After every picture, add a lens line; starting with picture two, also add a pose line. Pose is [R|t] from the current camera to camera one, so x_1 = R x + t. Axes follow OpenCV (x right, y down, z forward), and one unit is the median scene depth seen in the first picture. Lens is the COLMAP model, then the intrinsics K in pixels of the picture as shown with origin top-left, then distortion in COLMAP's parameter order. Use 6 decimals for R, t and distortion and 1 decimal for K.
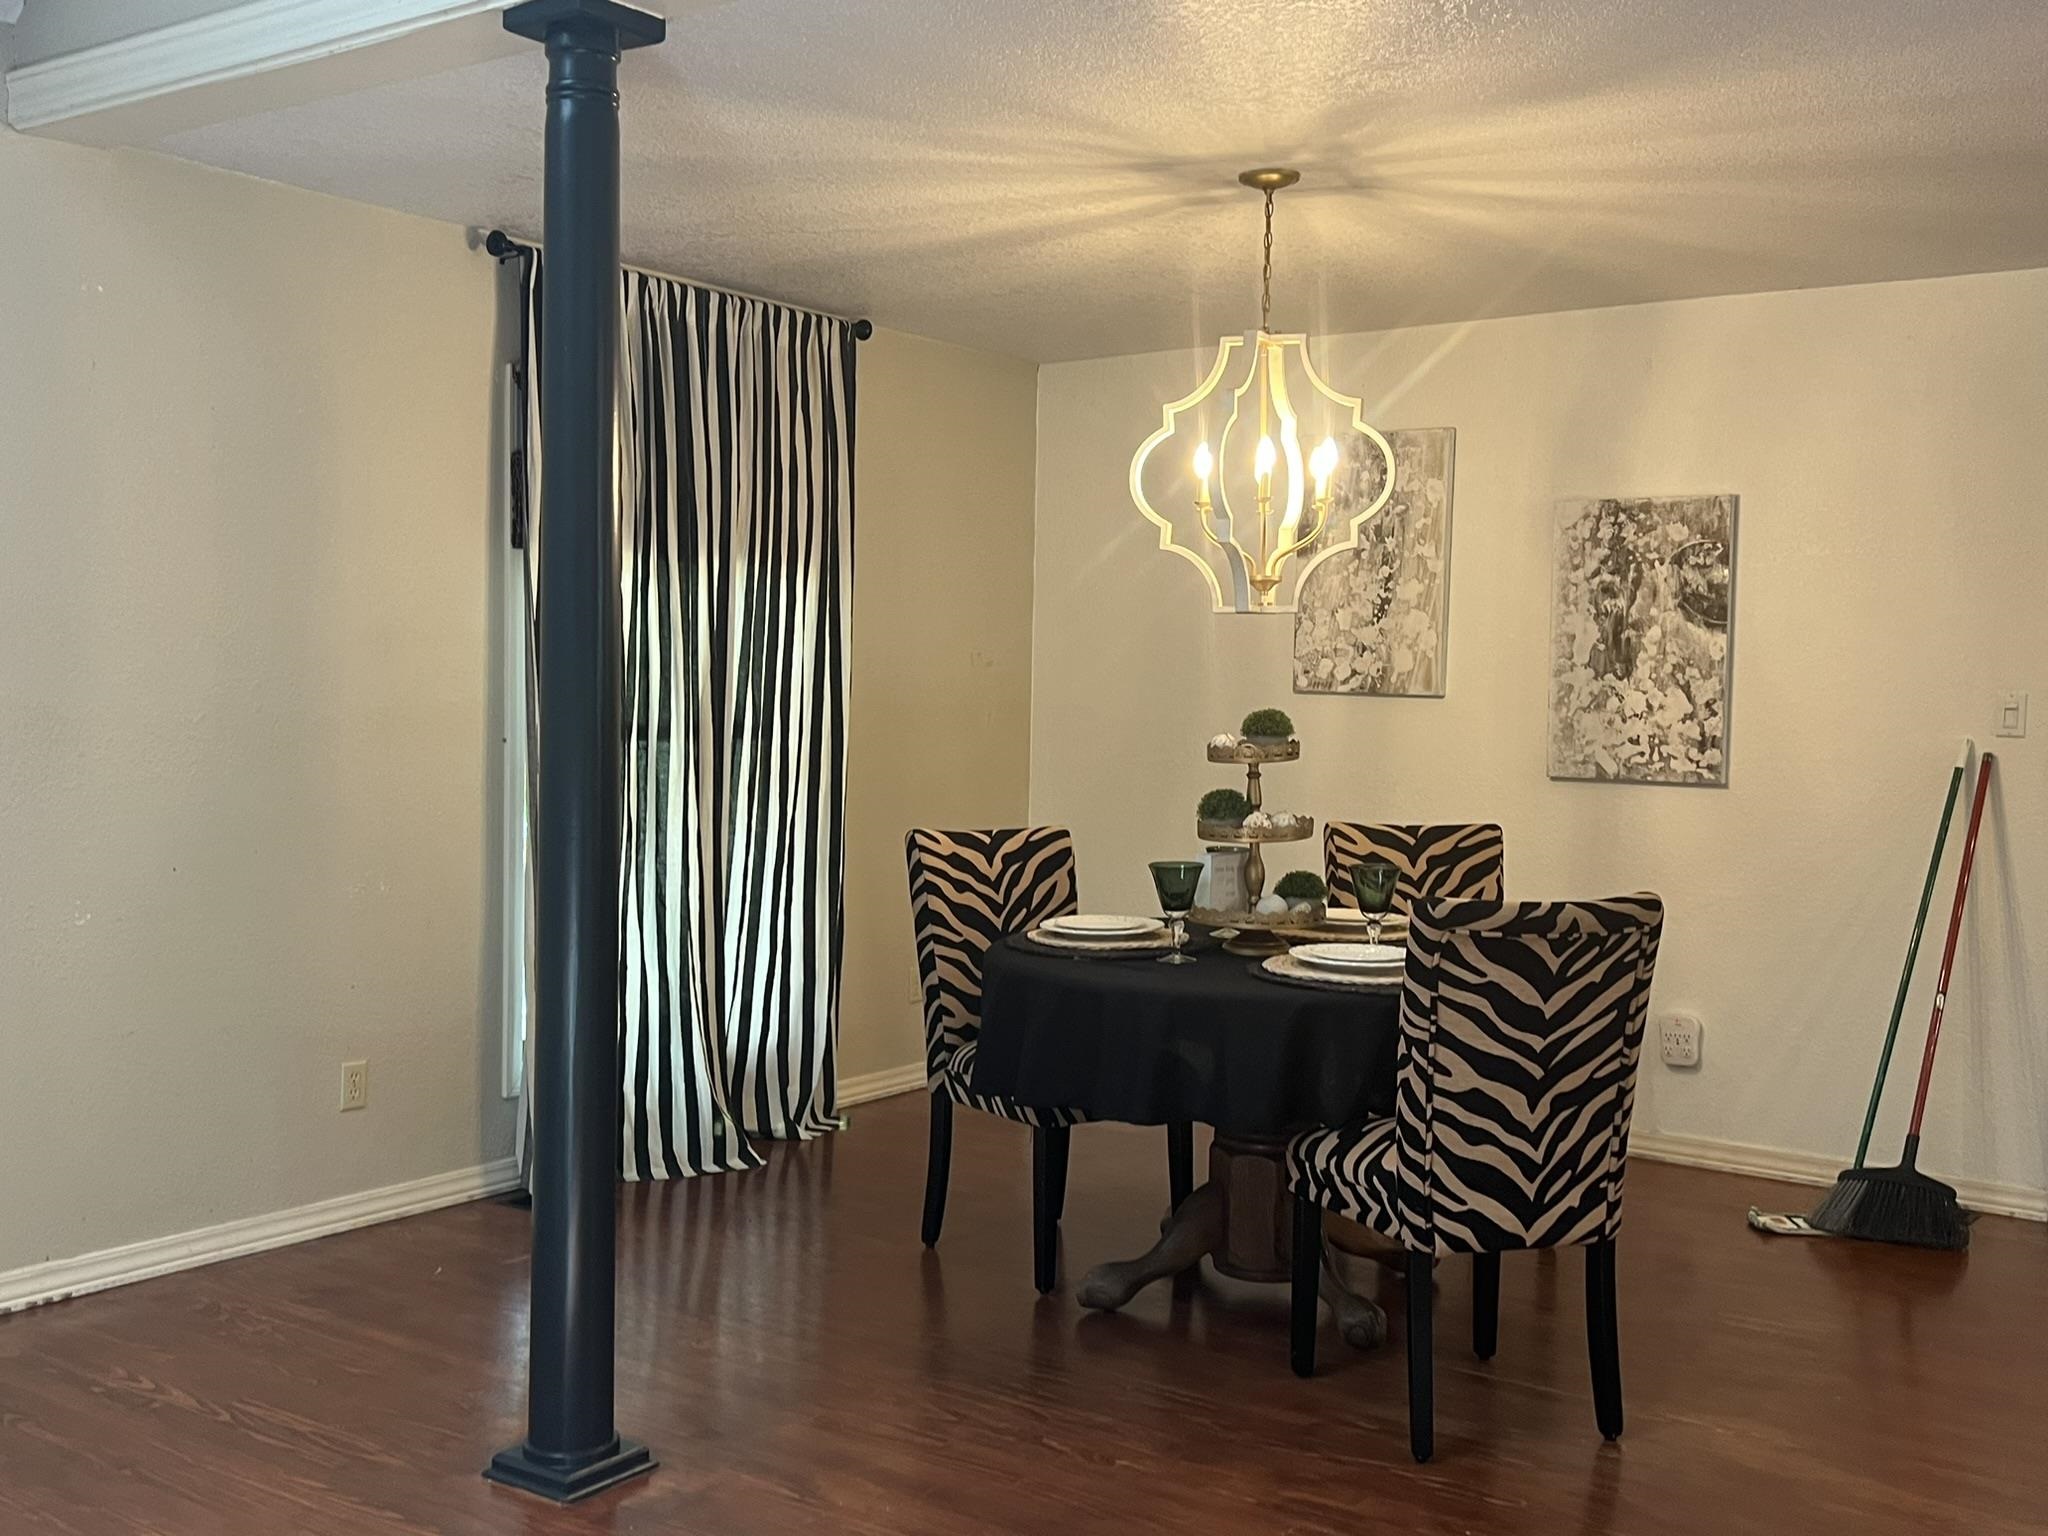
lens RADIAL K [[2053.4, 0, 1022.6], [0, 2053.4, 770.6], [0, 0, 1]] dist [0.051673, 0.000000]
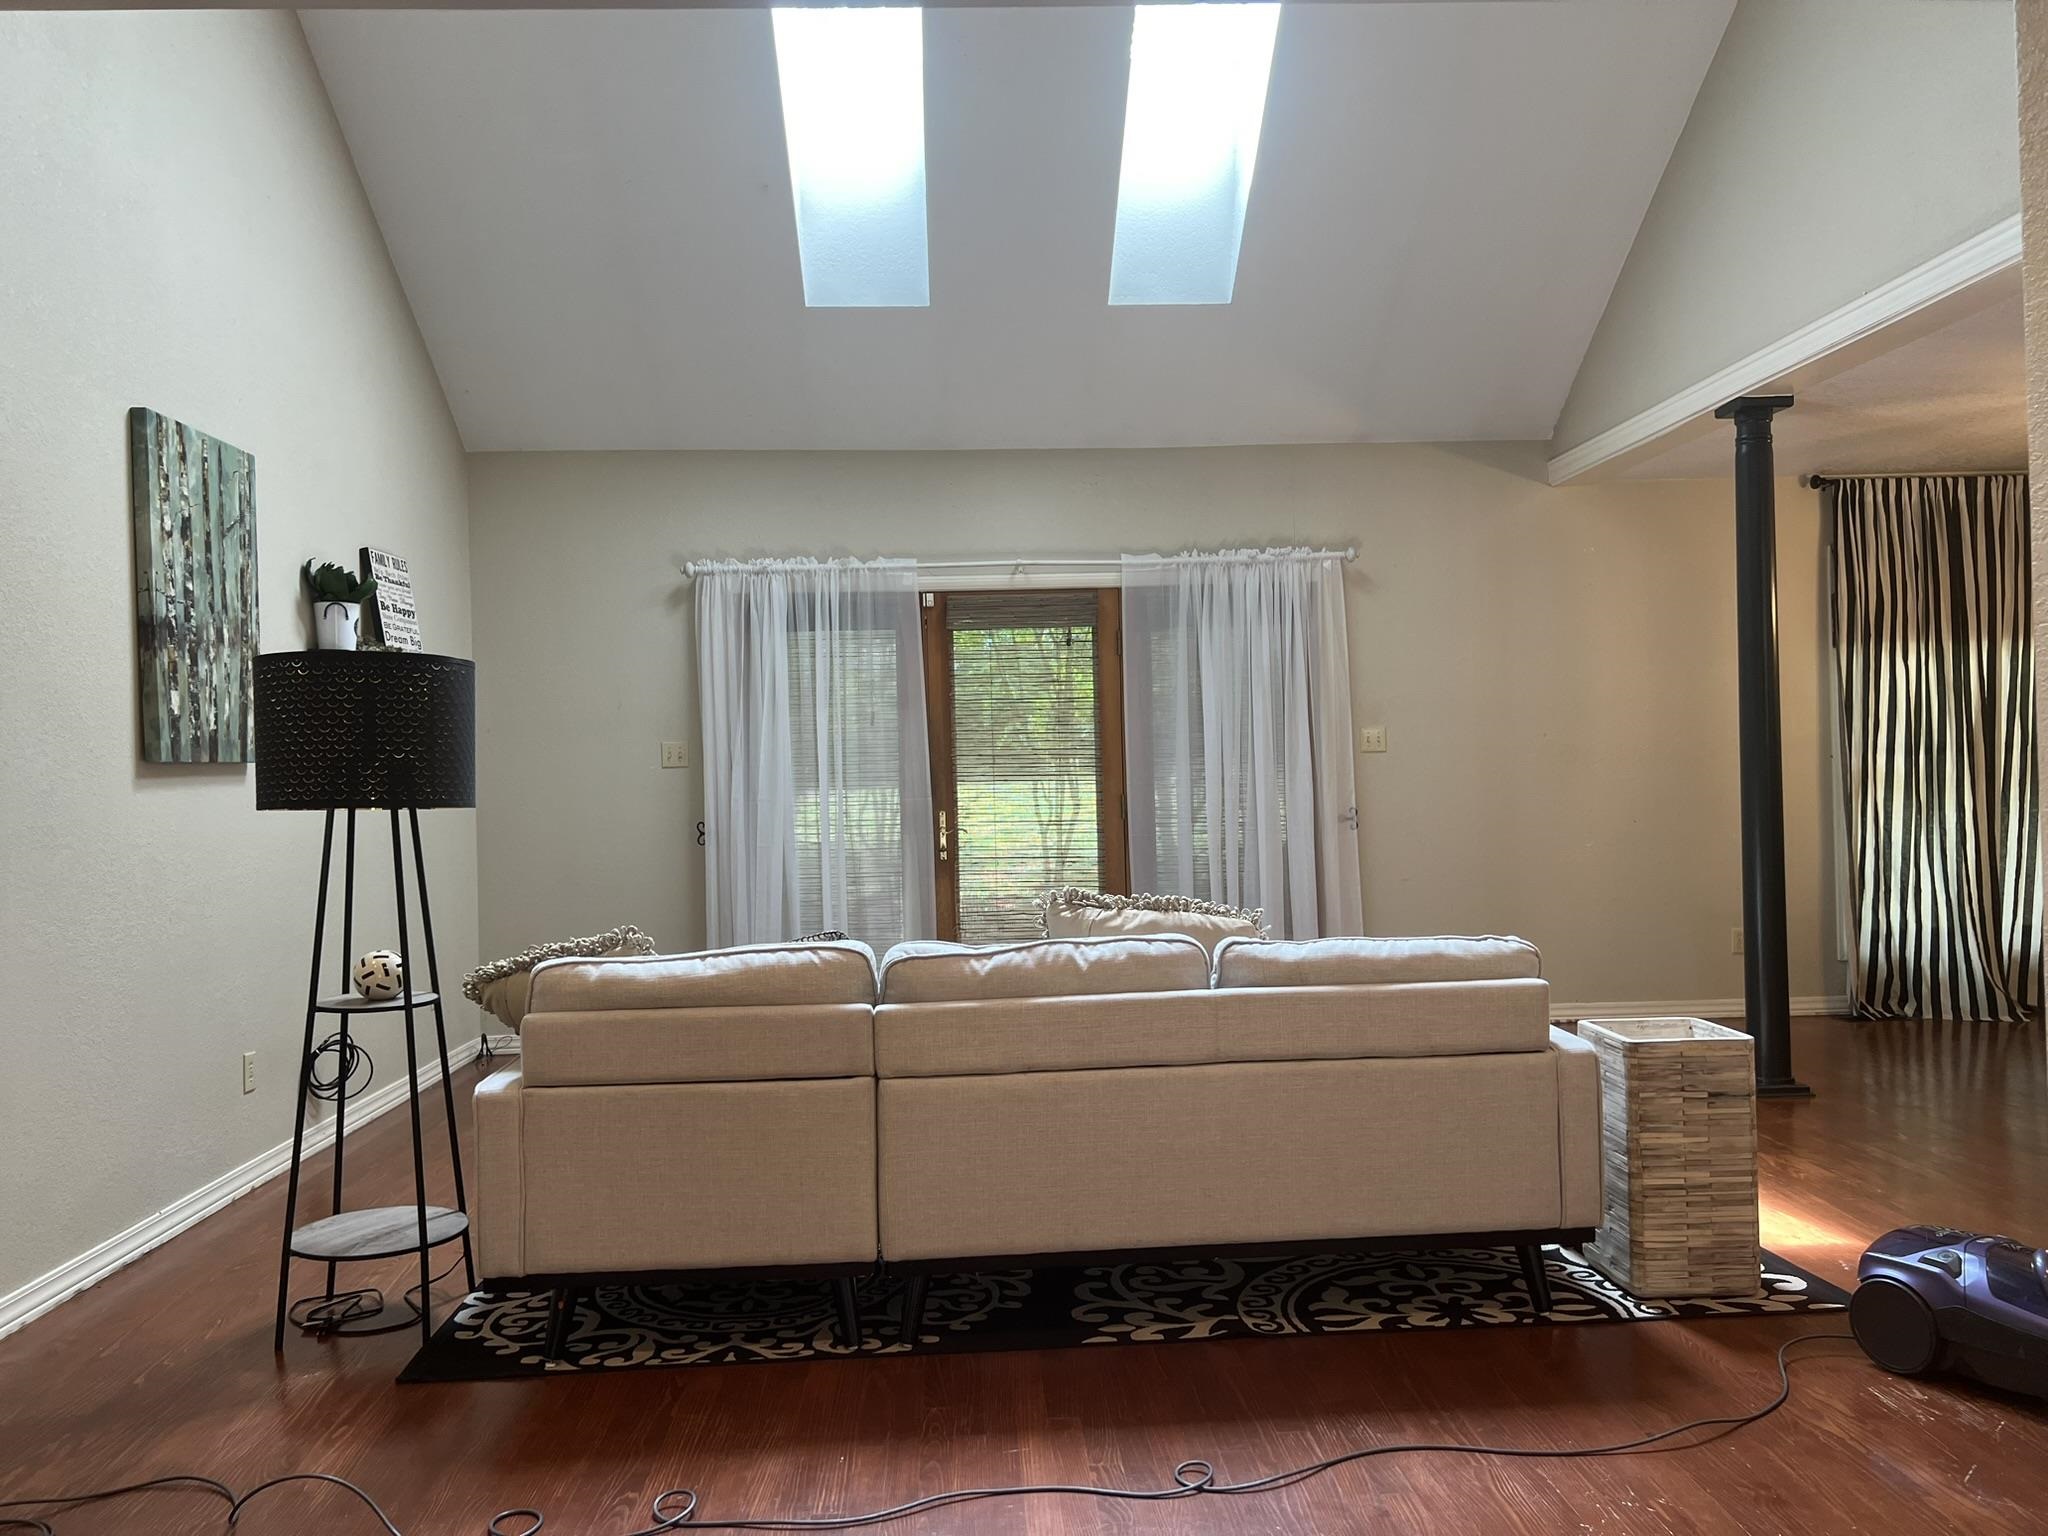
lens RADIAL K [[1546.7, 0, 989.4], [0, 1546.7, 785.3], [0, 0, 1]] dist [0.072699, -0.081871]
pose [[0.610491, -0.027998, -0.791528, 0.413089], [0.000058, 0.999377, -0.035305, 0.063861], [0.792023, 0.021507, 0.610112, -0.436024]]
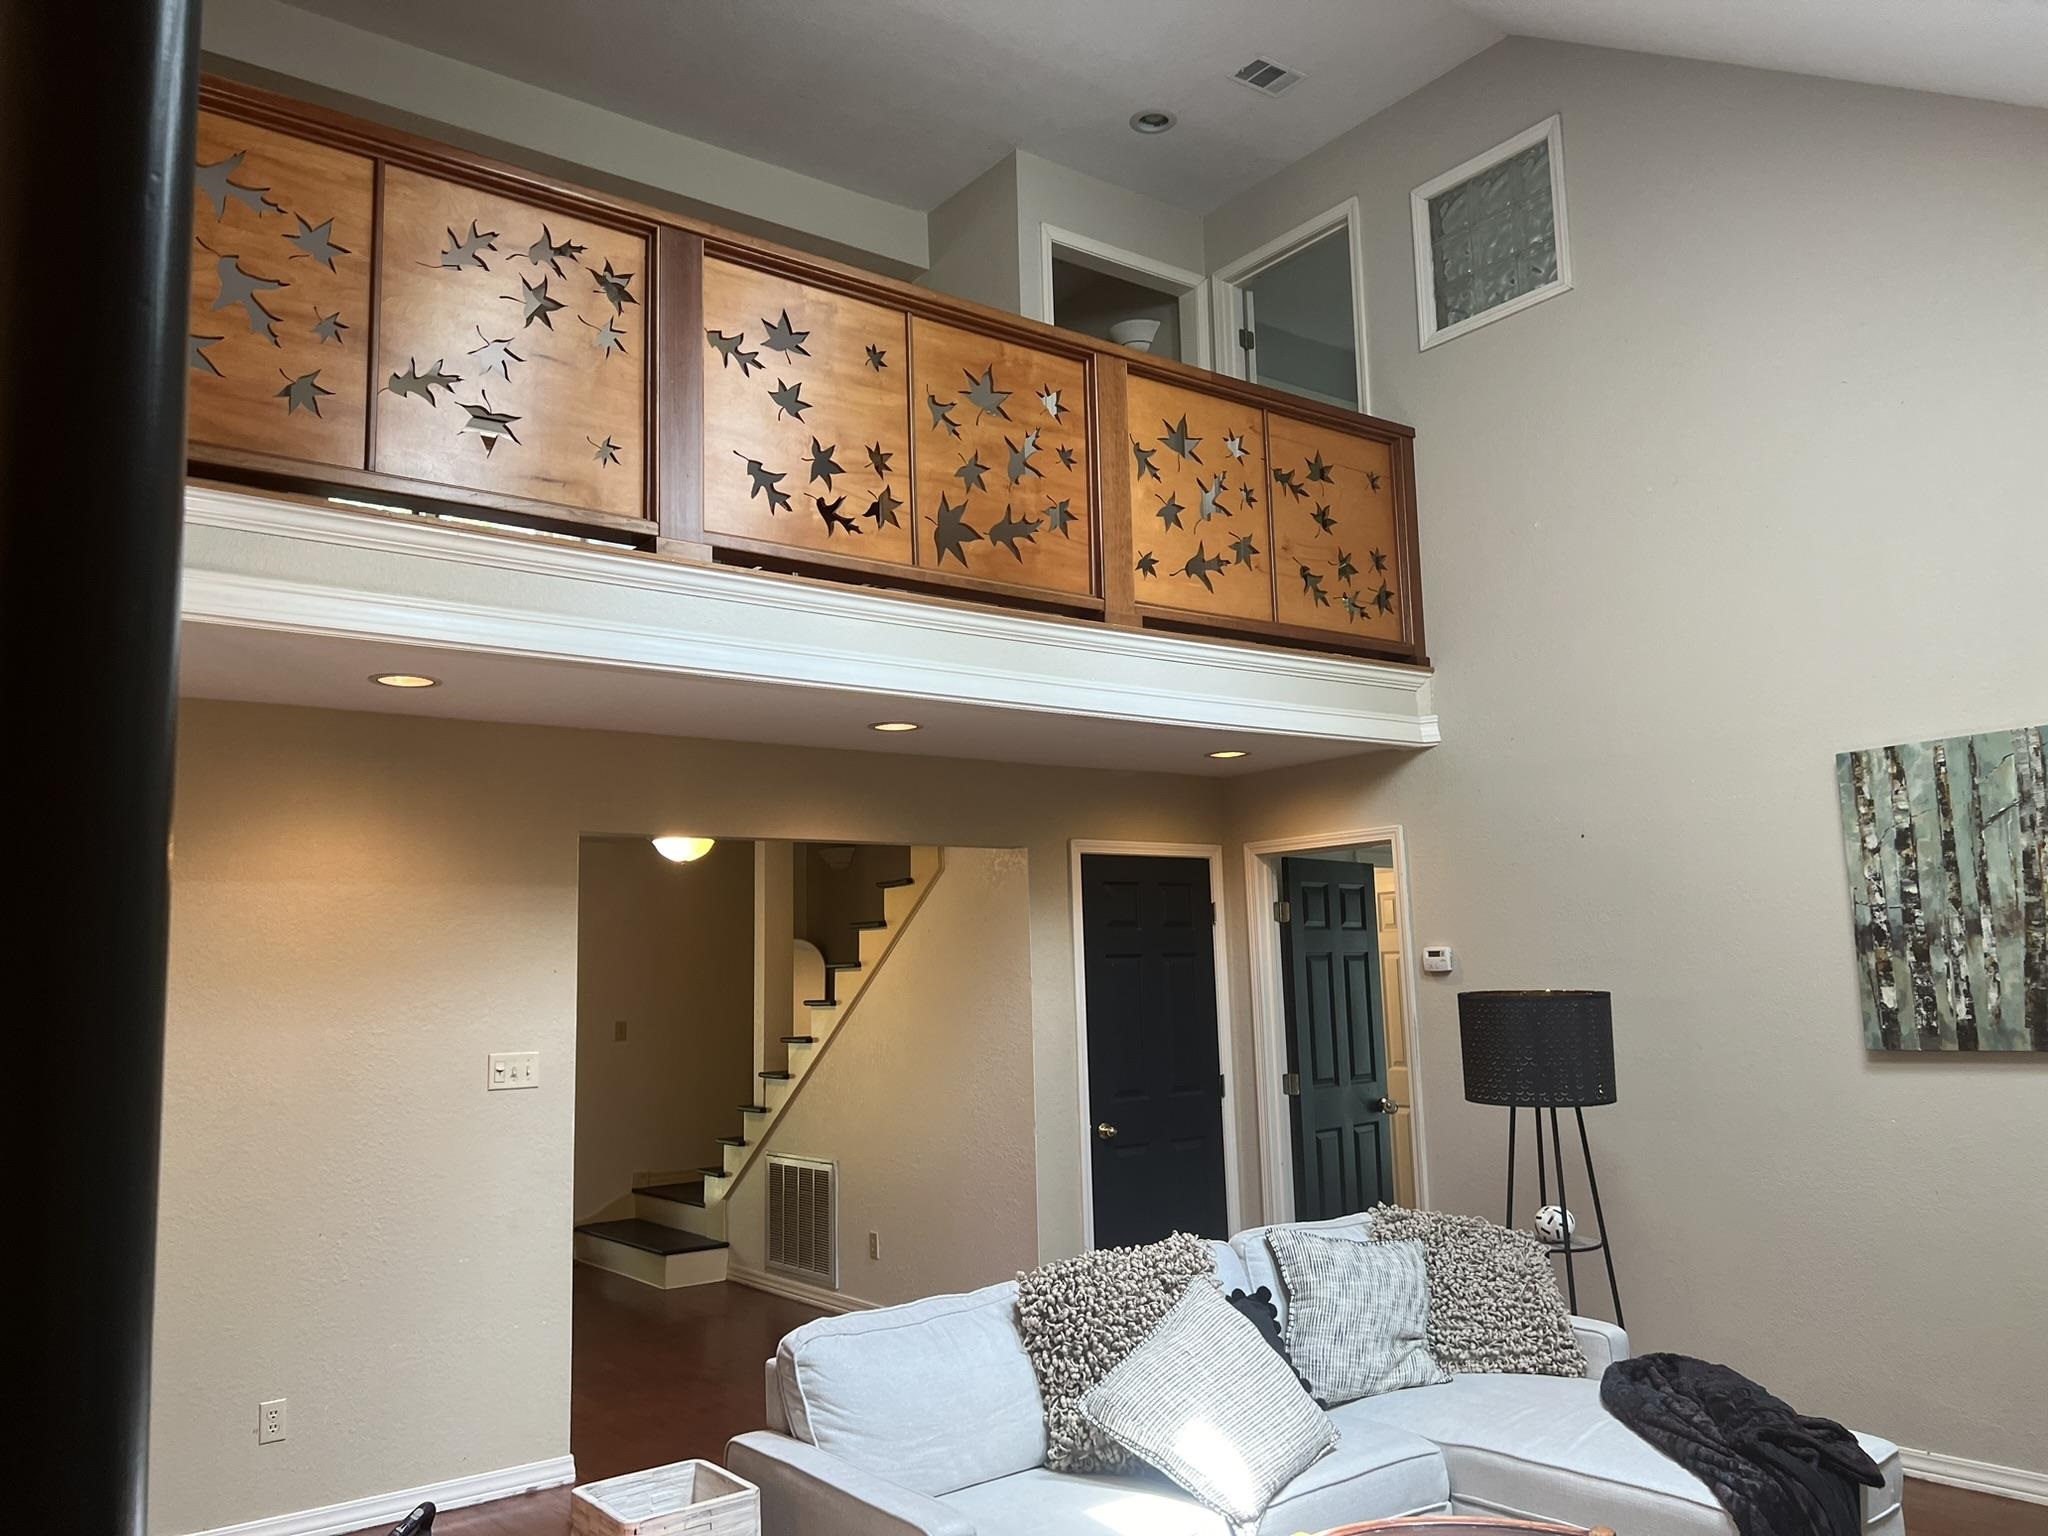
lens RADIAL K [[1546.7, 0, 1027.5], [0, 1546.7, 771.9], [0, 0, 1]] dist [0.072699, -0.081871]
pose [[-0.964268, 0.058052, 0.258489, -0.301155], [0.038956, 0.996161, -0.078397, -0.102060], [-0.262047, -0.065526, -0.962828, 0.877575]]
